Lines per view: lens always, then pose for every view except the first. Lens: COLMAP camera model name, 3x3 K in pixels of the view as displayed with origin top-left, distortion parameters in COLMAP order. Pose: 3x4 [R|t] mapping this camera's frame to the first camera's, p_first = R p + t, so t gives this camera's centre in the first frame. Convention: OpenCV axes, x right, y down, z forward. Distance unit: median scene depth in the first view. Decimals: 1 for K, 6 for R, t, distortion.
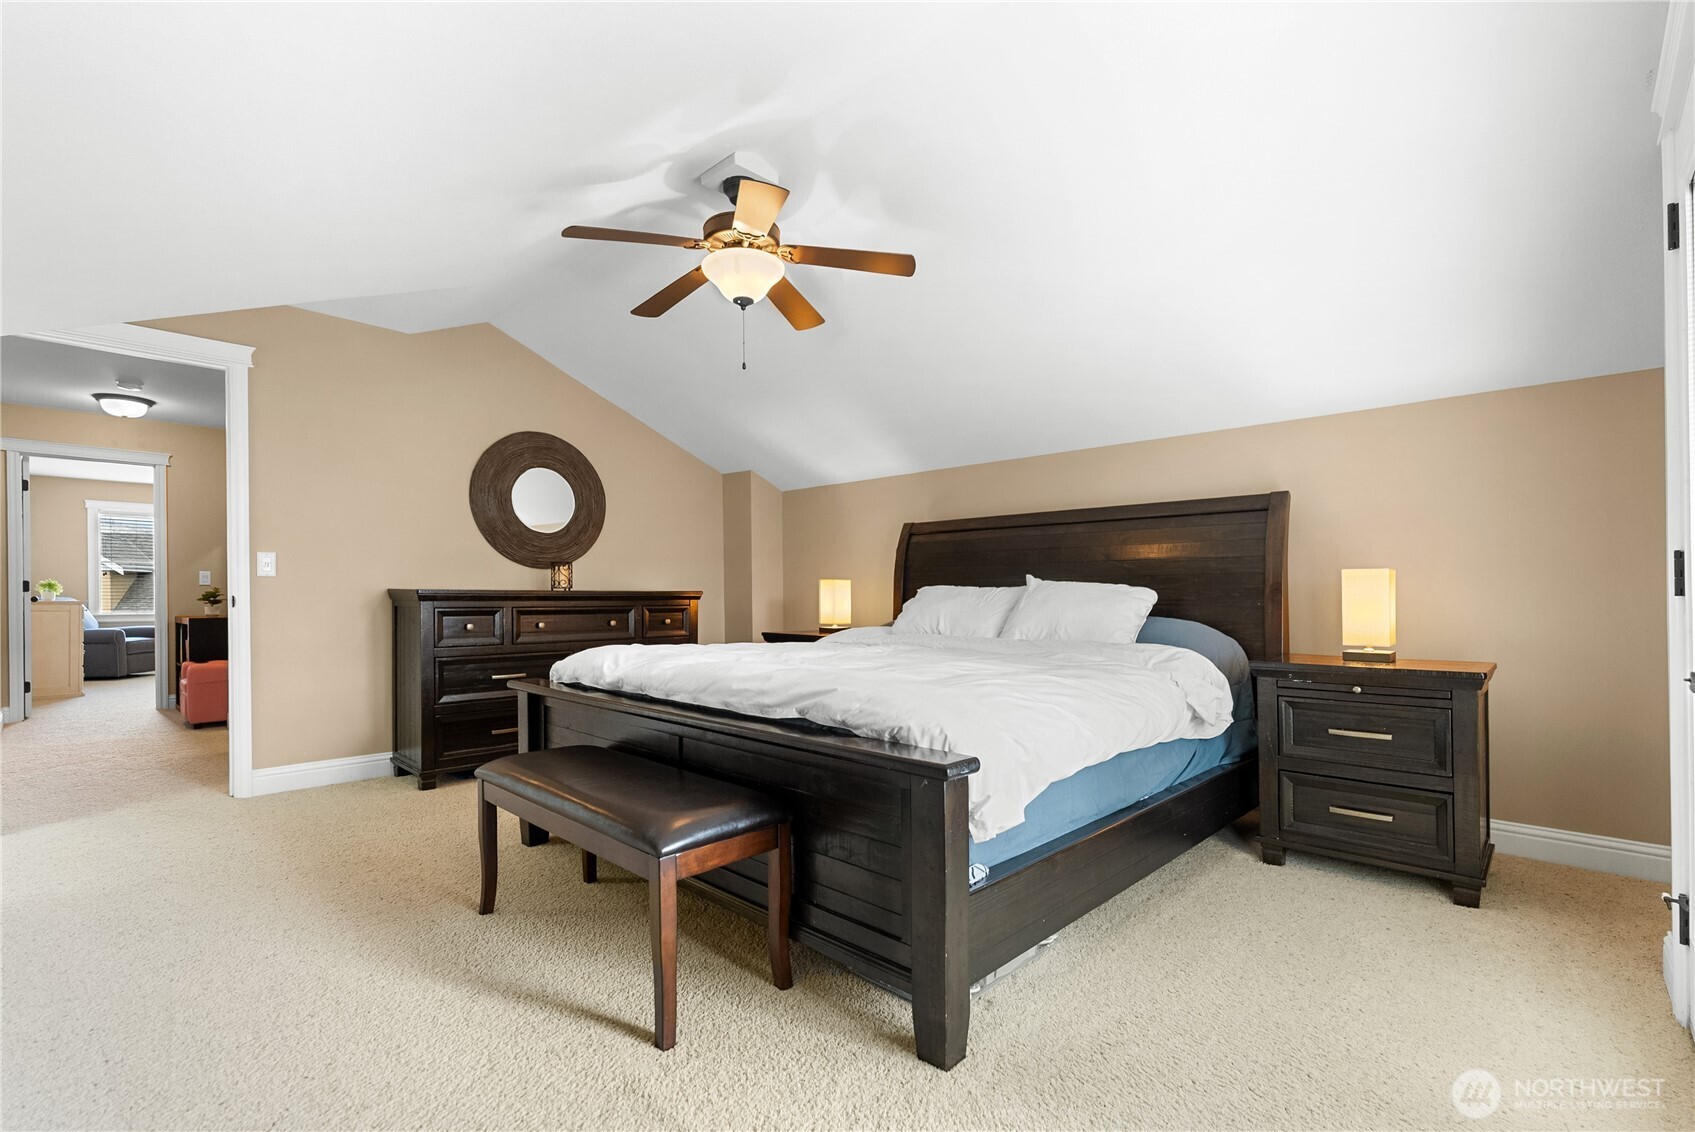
lens RADIAL K [[738.5, 0, 844.3], [0, 738.5, 596.4], [0, 0, 1]] dist [-0.001195, -0.000623]
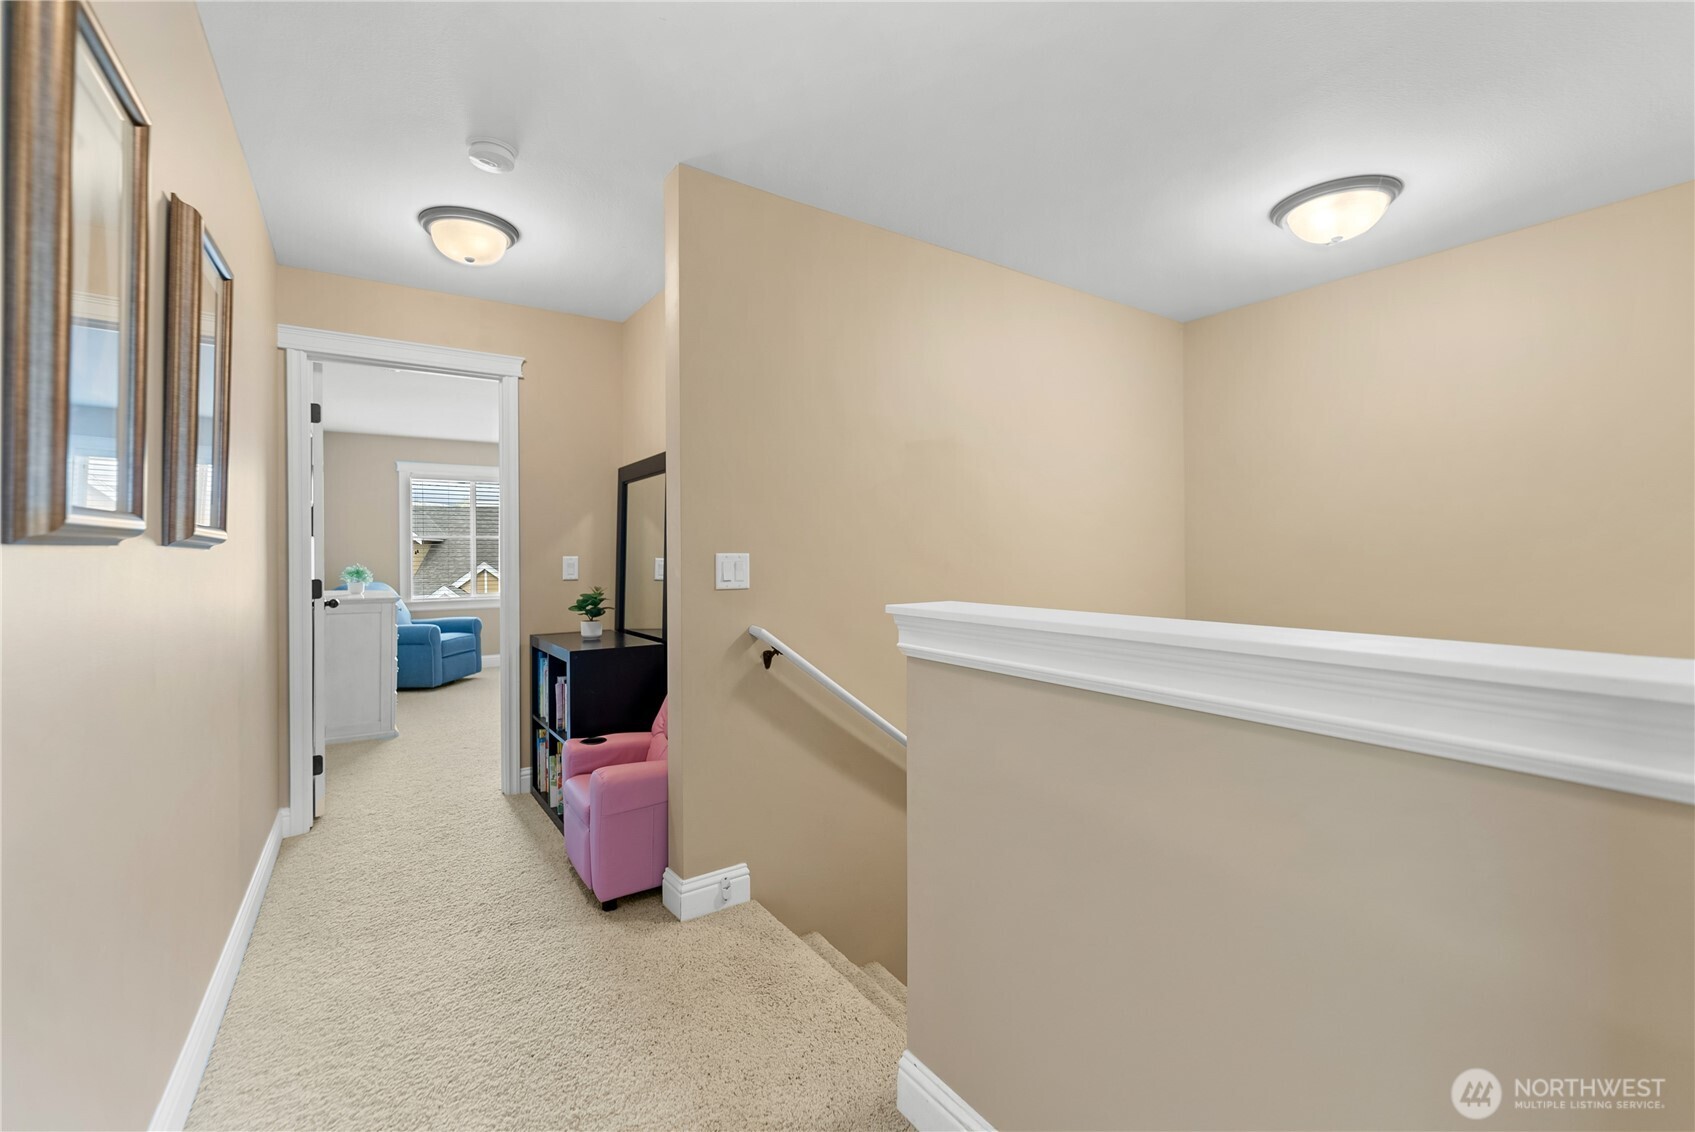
lens RADIAL K [[703.3, 0, 838.9], [0, 703.3, 552.6], [0, 0, 1]] dist [0.000177, 0.001174]
pose [[0.972501, -0.002721, -0.232884, -0.456410], [0.000772, 0.999964, -0.008462, -0.027737], [0.232899, 0.008050, 0.972468, 0.435485]]
